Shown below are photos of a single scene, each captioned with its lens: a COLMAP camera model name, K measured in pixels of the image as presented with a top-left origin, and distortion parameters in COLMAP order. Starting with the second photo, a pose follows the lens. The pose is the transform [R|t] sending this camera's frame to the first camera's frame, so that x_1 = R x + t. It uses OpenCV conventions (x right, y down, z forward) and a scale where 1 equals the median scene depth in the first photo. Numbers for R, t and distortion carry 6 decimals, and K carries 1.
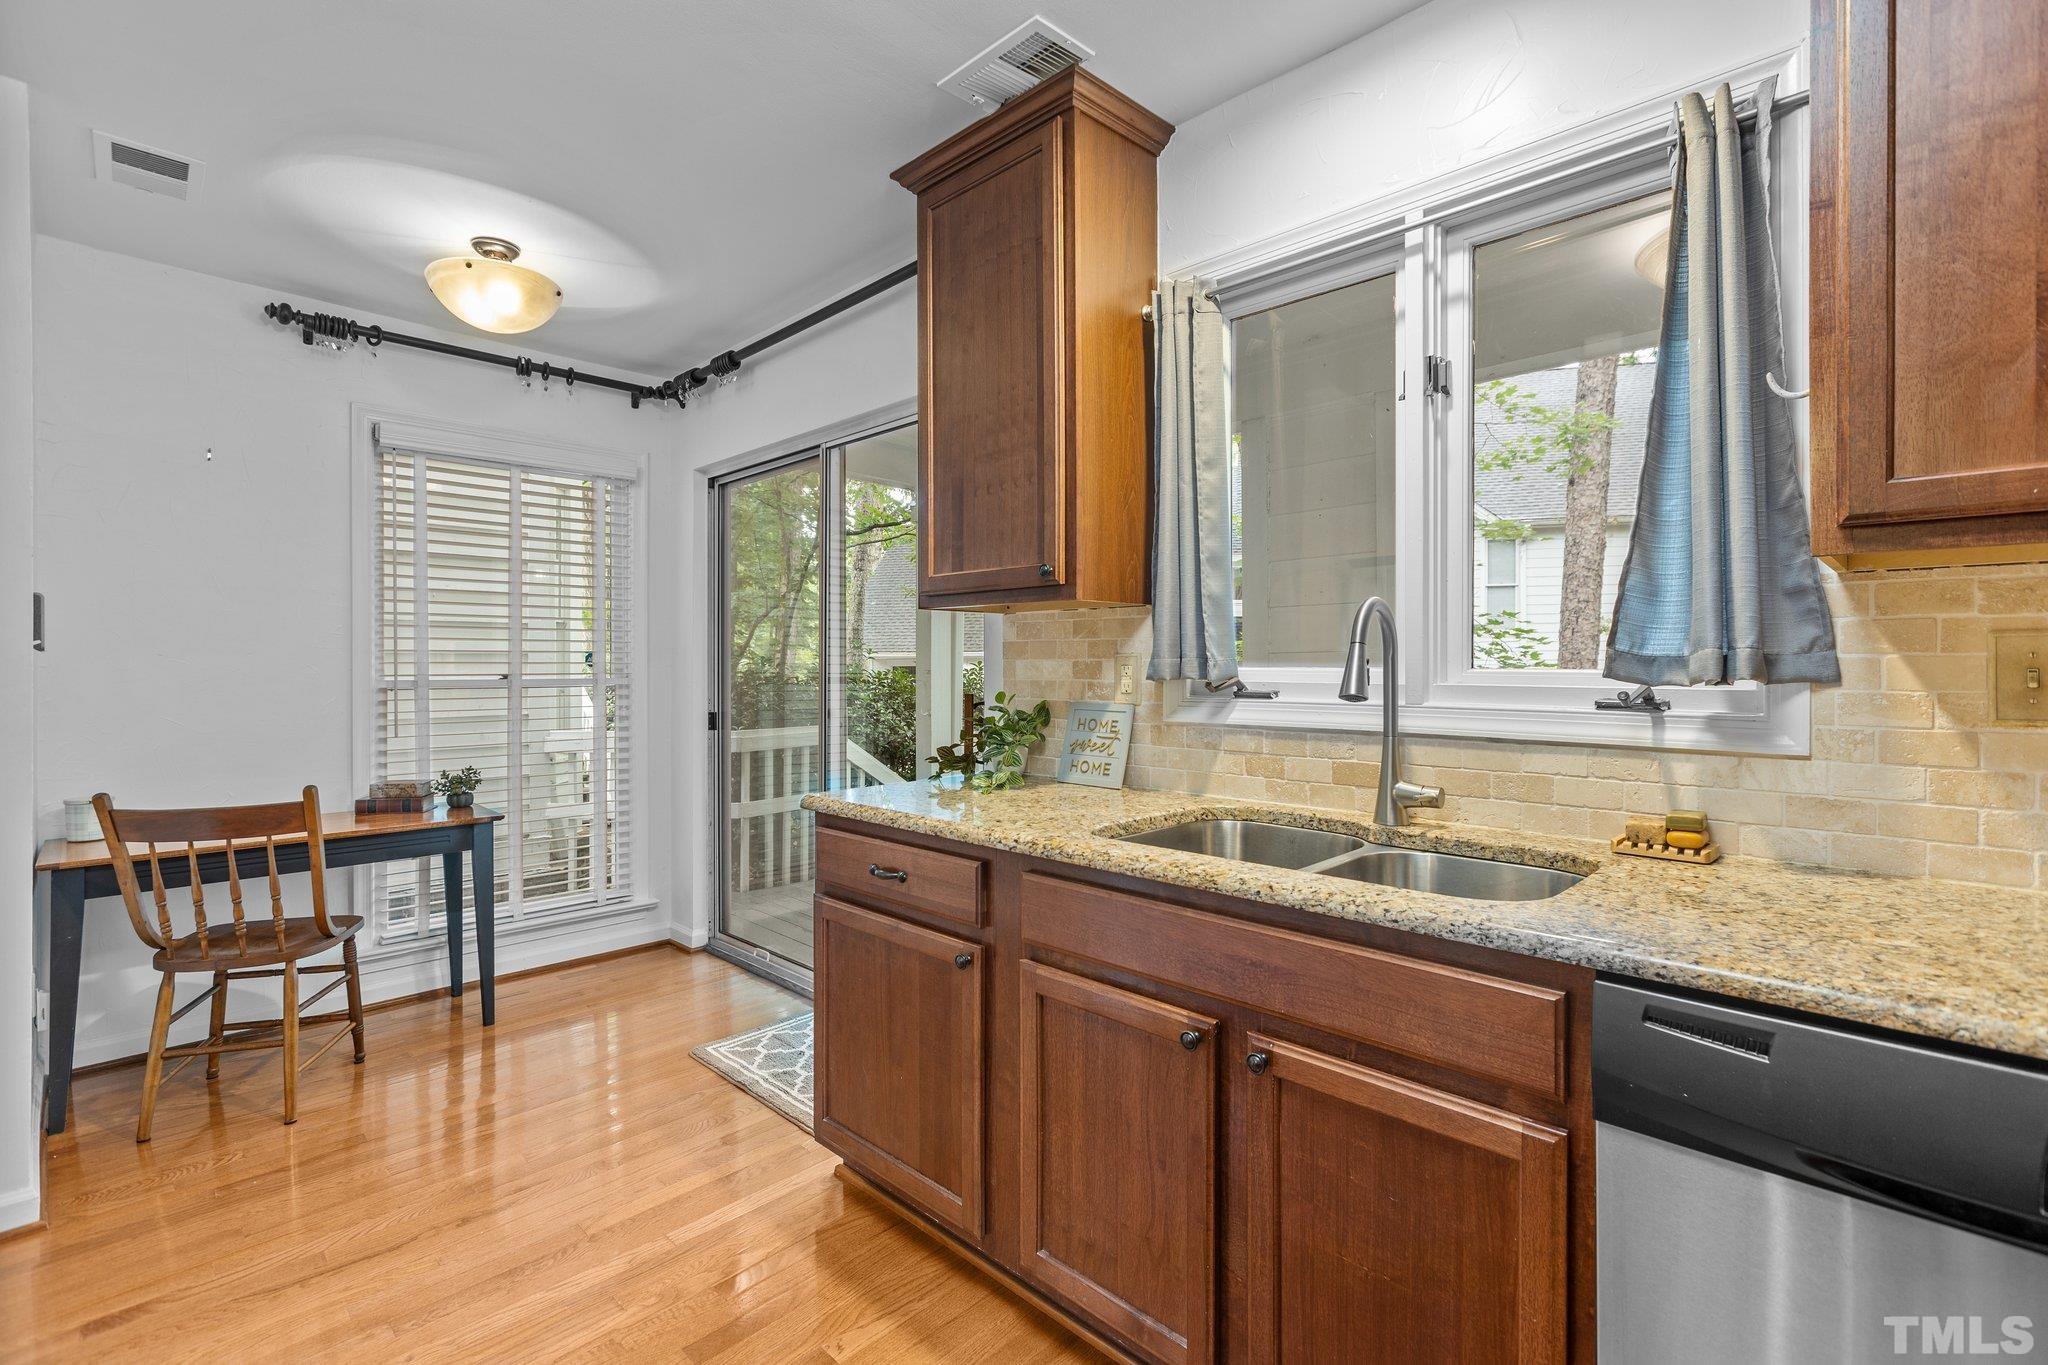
lens RADIAL K [[907.6, 0, 1026.5], [0, 907.6, 667.5], [0, 0, 1]] dist [-0.003520, -0.000038]
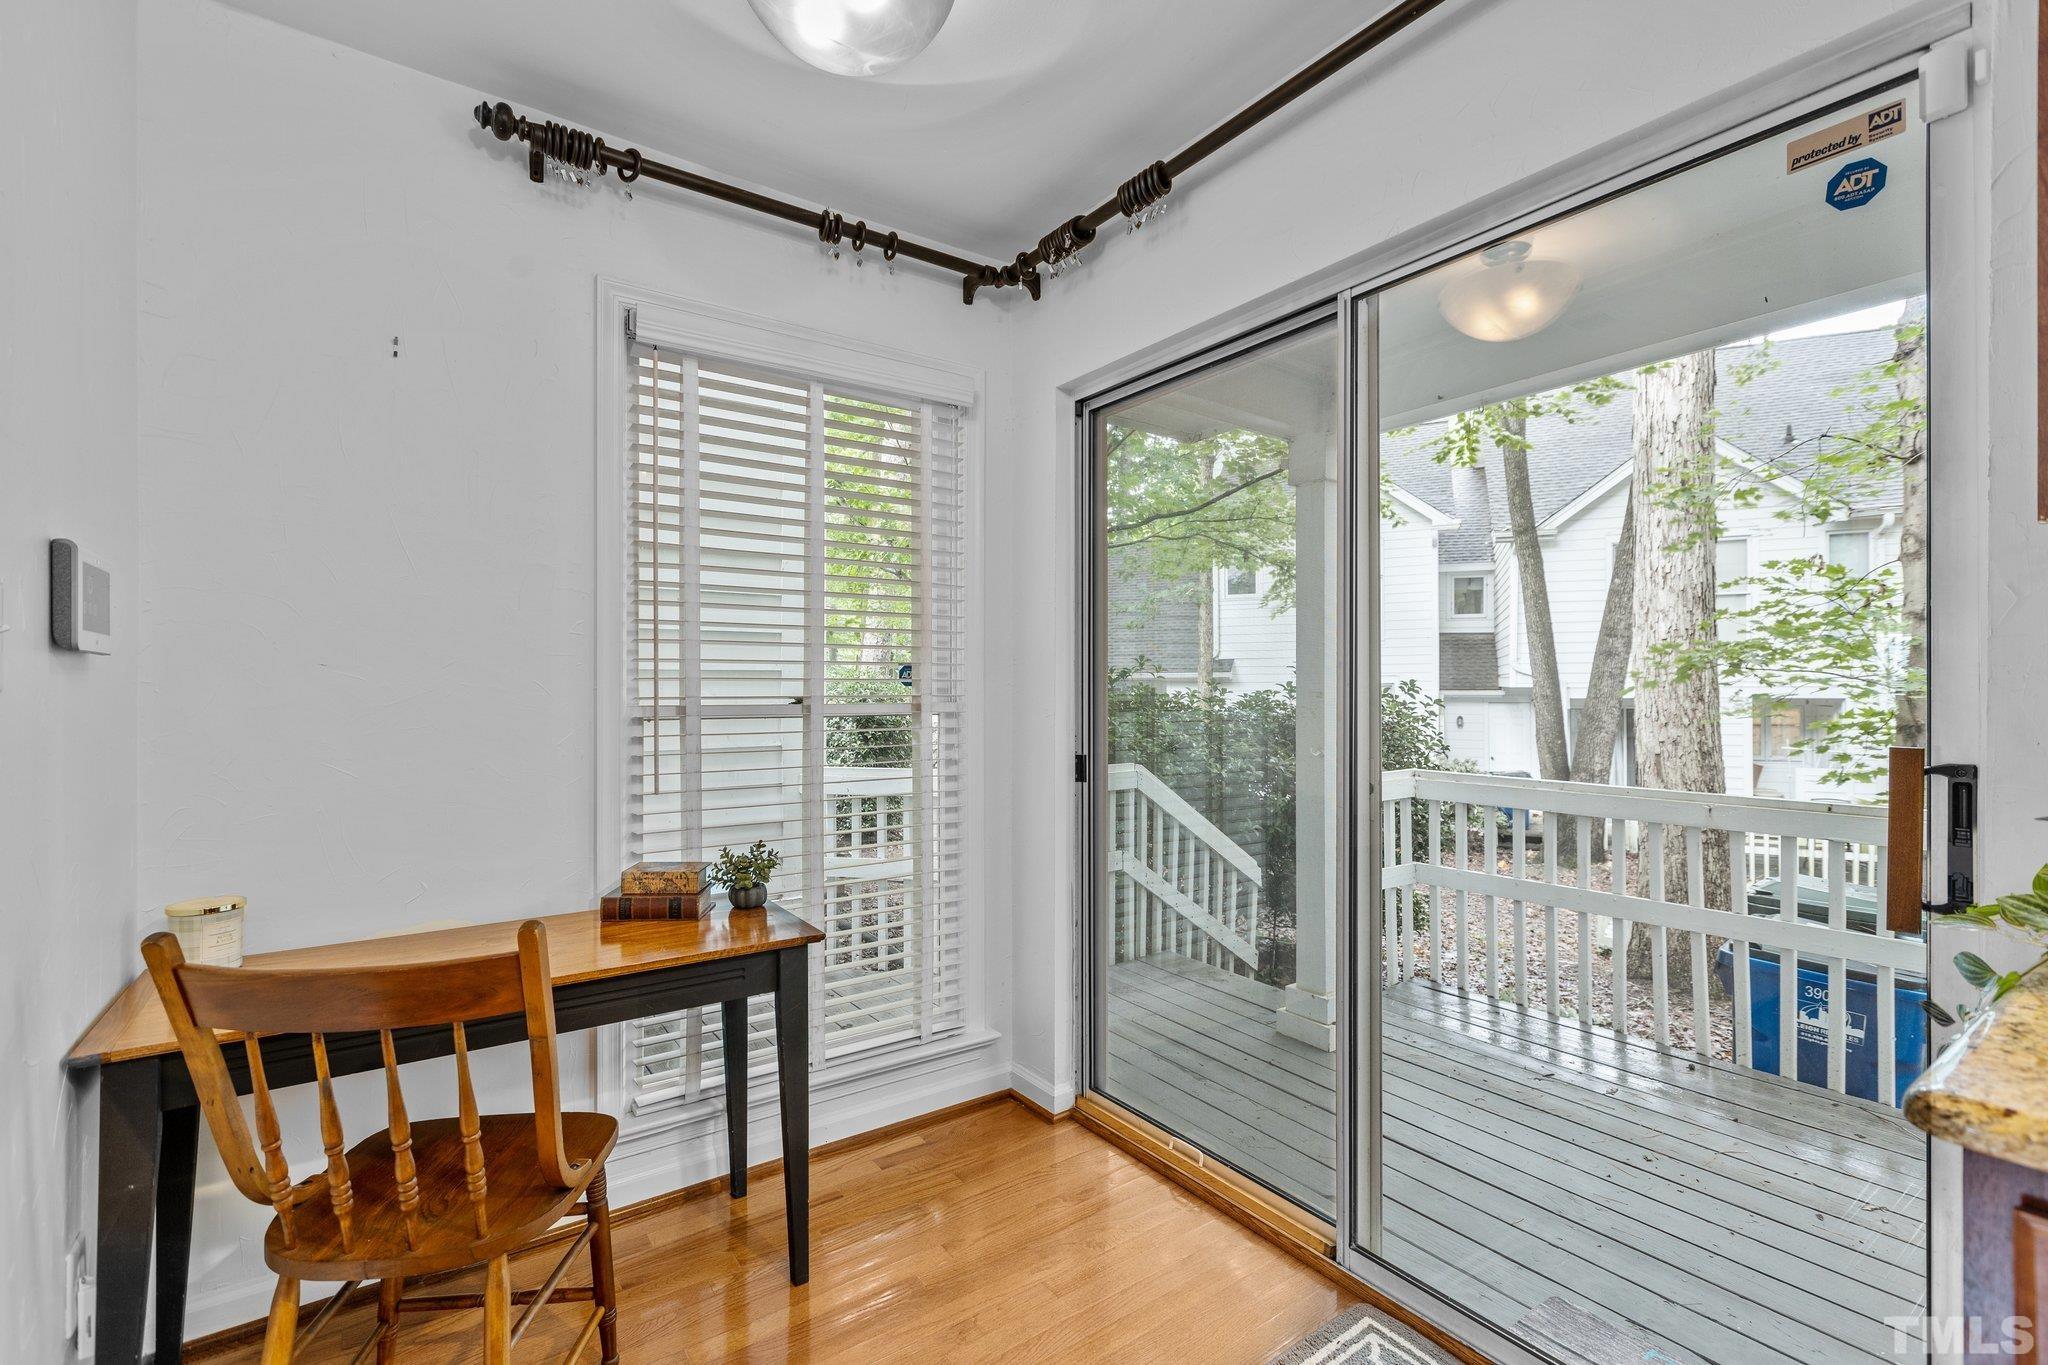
lens RADIAL K [[907.6, 0, 1023.4], [0, 907.6, 686.1], [0, 0, 1]] dist [-0.003520, -0.000038]
pose [[0.982192, 0.002857, -0.187857, -0.312439], [-0.003028, 0.999995, -0.000623, -0.000293], [0.187855, 0.001180, 0.982196, 0.407439]]
